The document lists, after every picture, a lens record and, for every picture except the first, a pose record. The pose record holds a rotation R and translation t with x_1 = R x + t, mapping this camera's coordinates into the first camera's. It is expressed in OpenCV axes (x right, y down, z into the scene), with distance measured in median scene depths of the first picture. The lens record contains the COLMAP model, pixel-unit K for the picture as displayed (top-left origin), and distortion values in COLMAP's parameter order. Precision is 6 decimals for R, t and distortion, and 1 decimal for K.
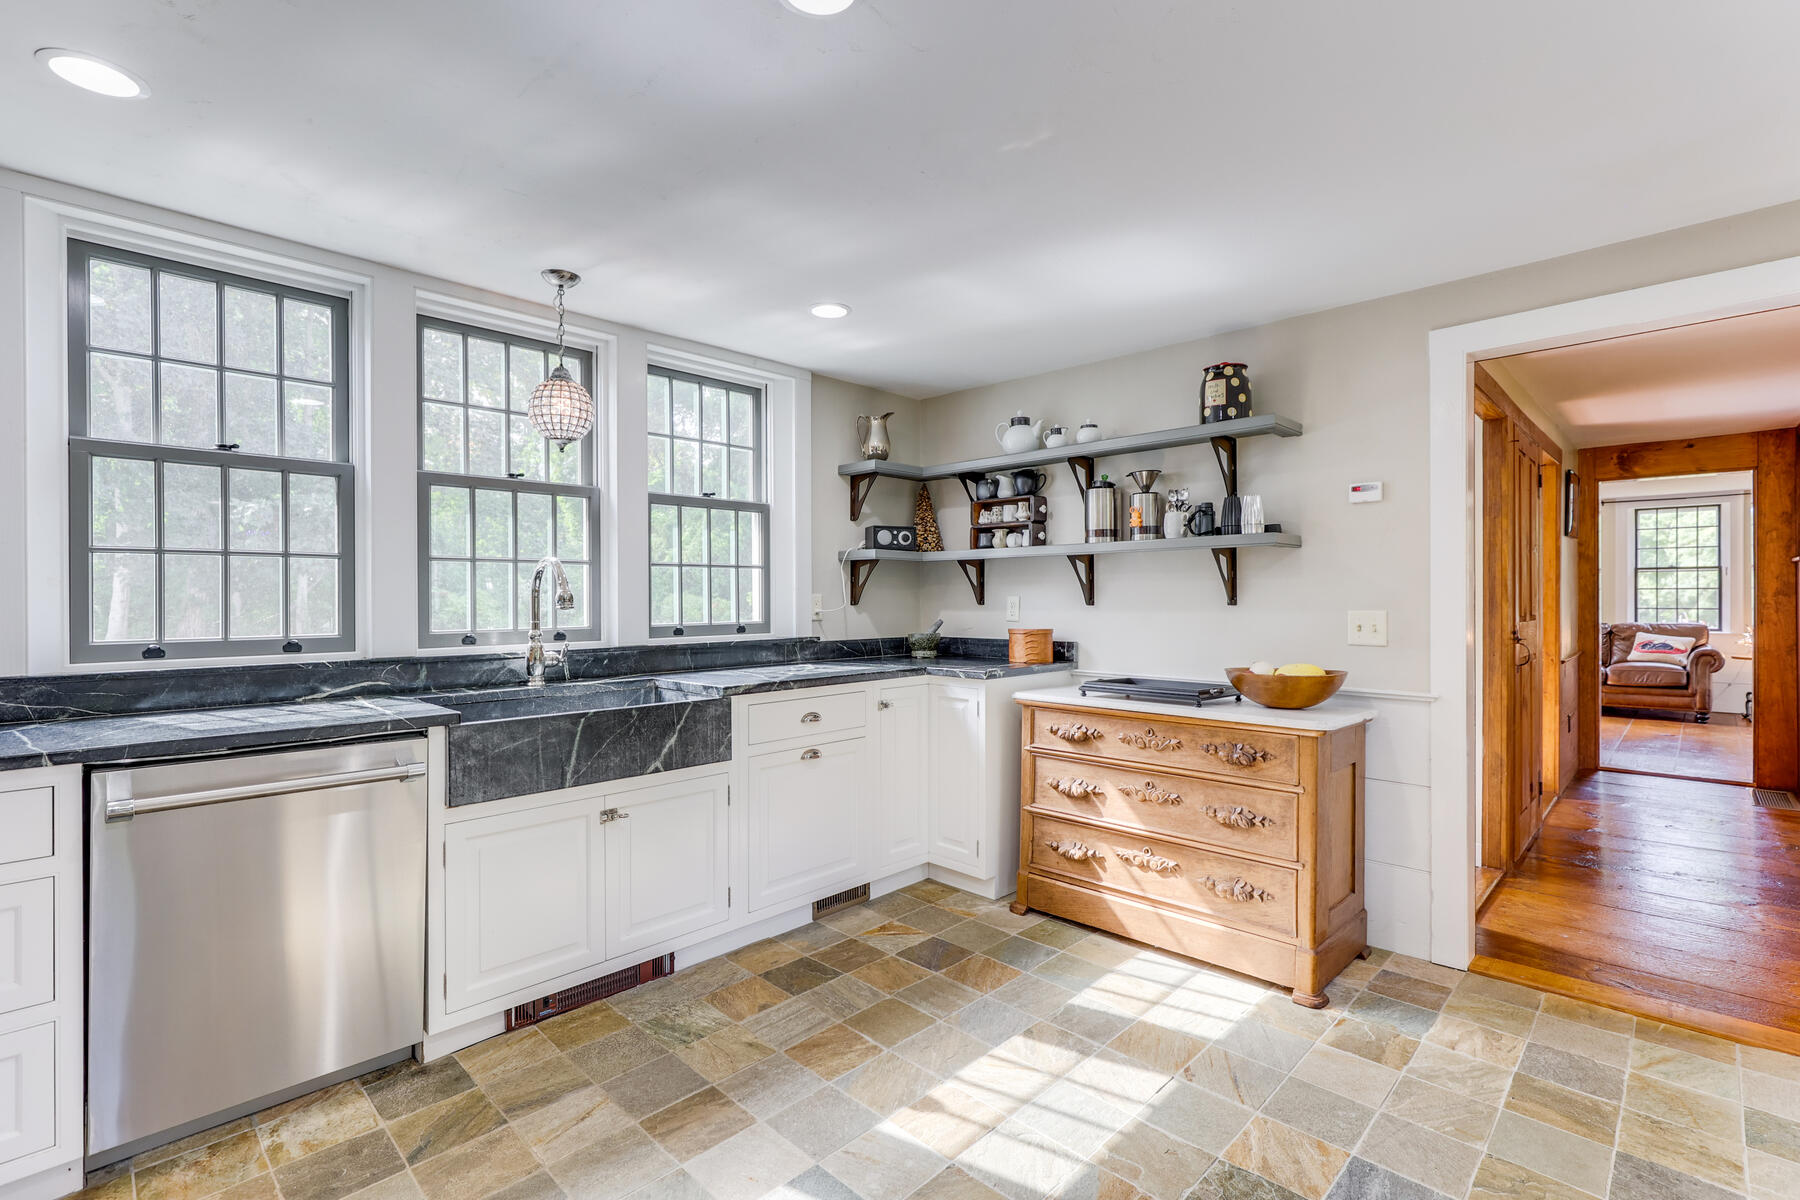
lens RADIAL K [[833.6, 0, 910.6], [0, 833.6, 591.8], [0, 0, 1]] dist [0.005302, 0.000932]
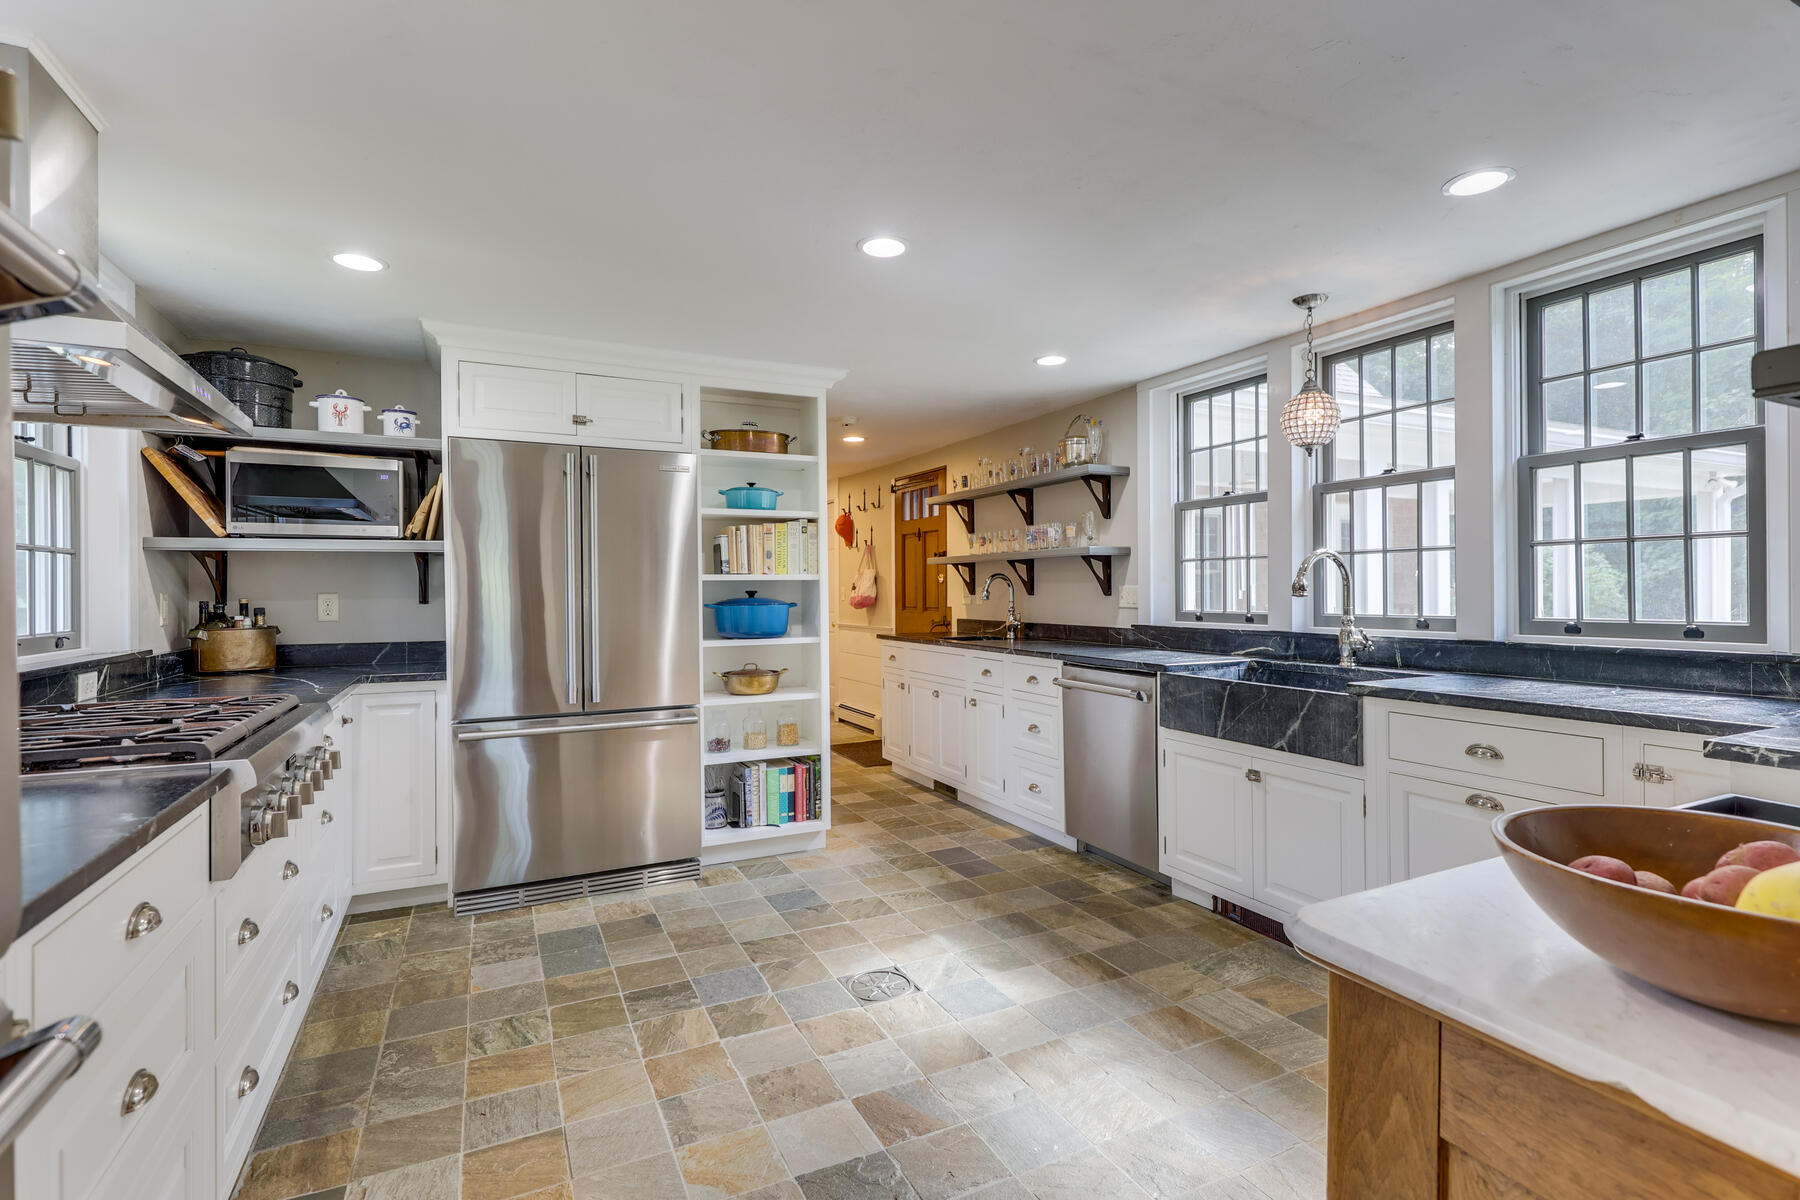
lens RADIAL K [[833.6, 0, 913.8], [0, 833.6, 585.0], [0, 0, 1]] dist [0.005302, 0.000932]
pose [[-0.327597, 0.001503, -0.944816, 0.740370], [0.016357, 0.999858, -0.004081, 0.000783], [0.944676, -0.016791, -0.327575, 0.781761]]
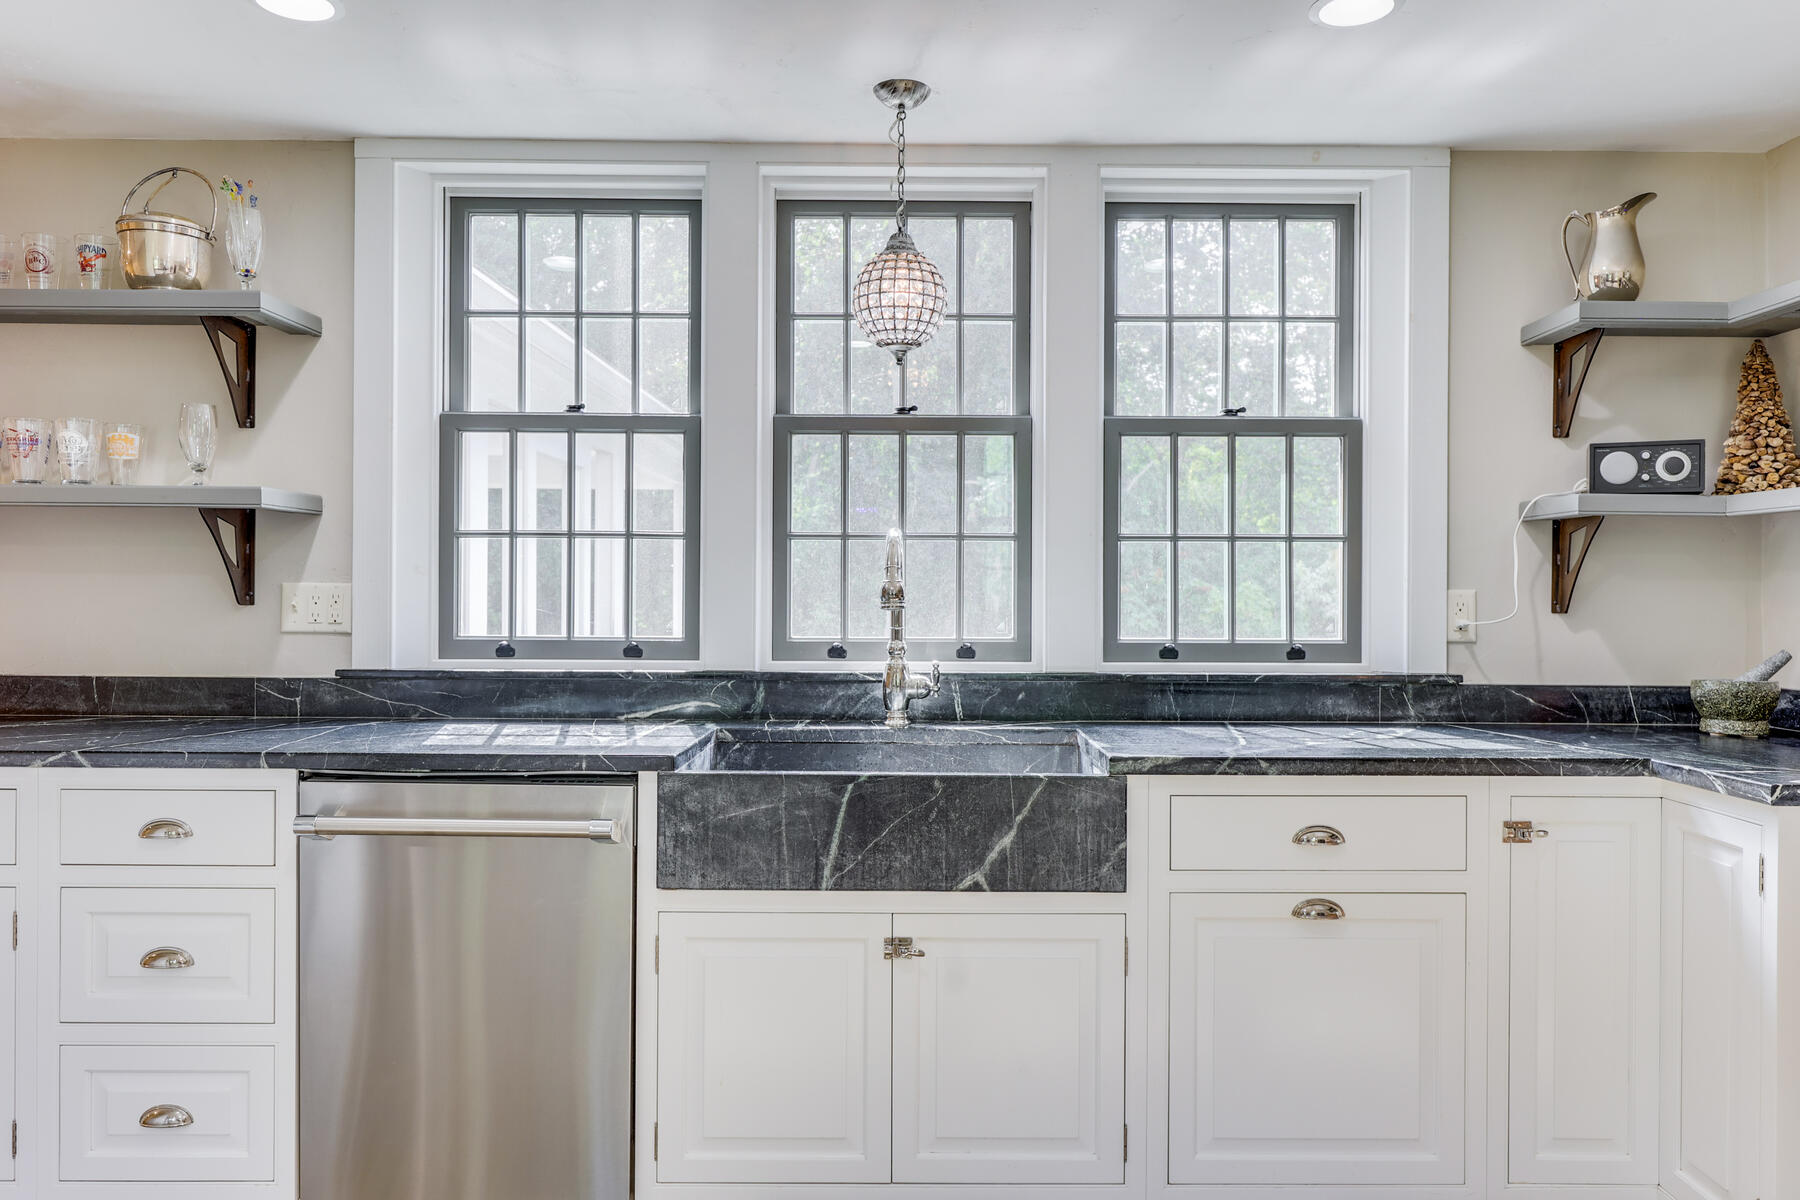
lens RADIAL K [[1275.9, 0, 898.8], [0, 1275.9, 578.0], [0, 0, 1]] dist [0.009126, 0.000312]
pose [[0.692624, 0.000599, -0.721298, 0.263807], [-0.004265, 0.999986, -0.003265, -0.000448], [0.721286, 0.005337, 0.692617, 0.289616]]
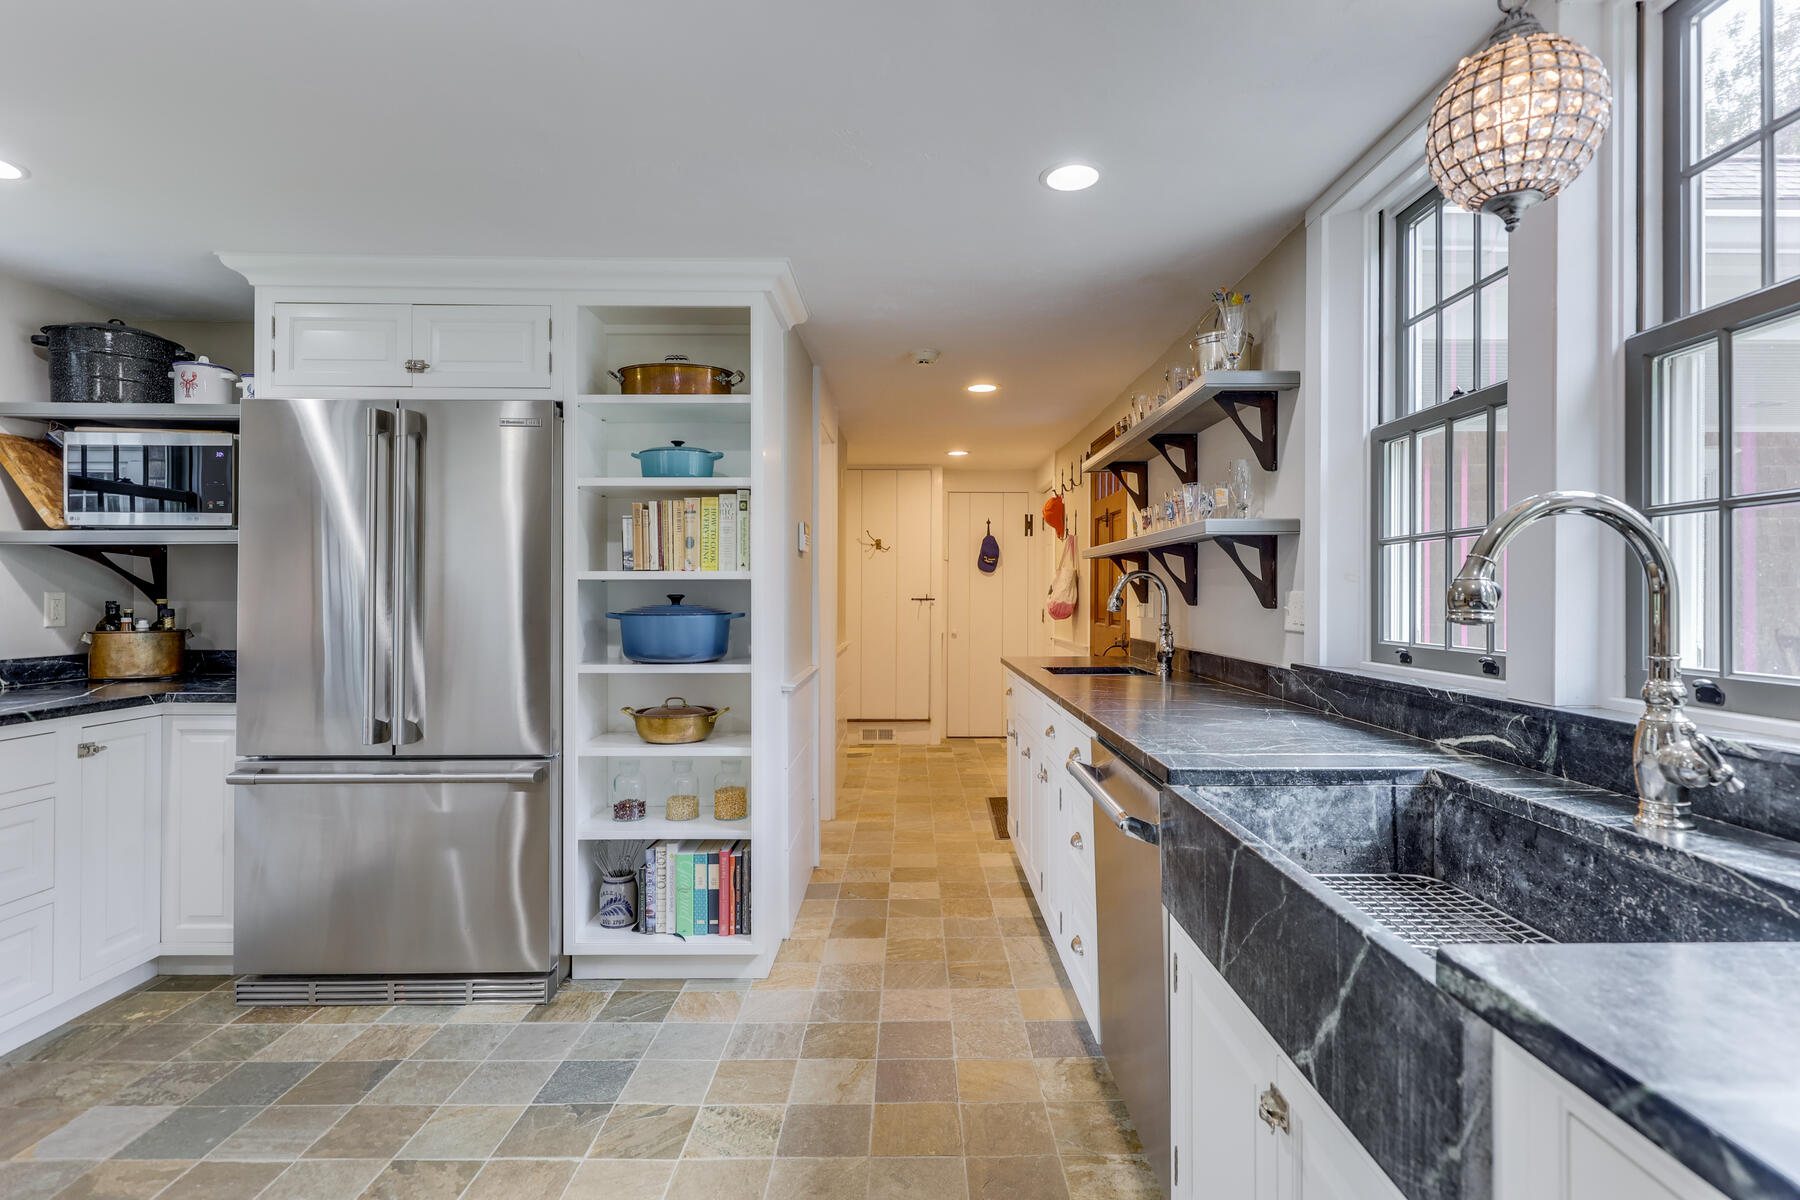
lens RADIAL K [[883.9, 0, 911.5], [0, 883.9, 592.7], [0, 0, 1]] dist [0.008477, -0.001303]
pose [[-0.701824, 0.002896, -0.712344, 0.077611], [0.008168, 0.999959, -0.003983, 0.004531], [0.712304, -0.008614, -0.701819, 0.989765]]
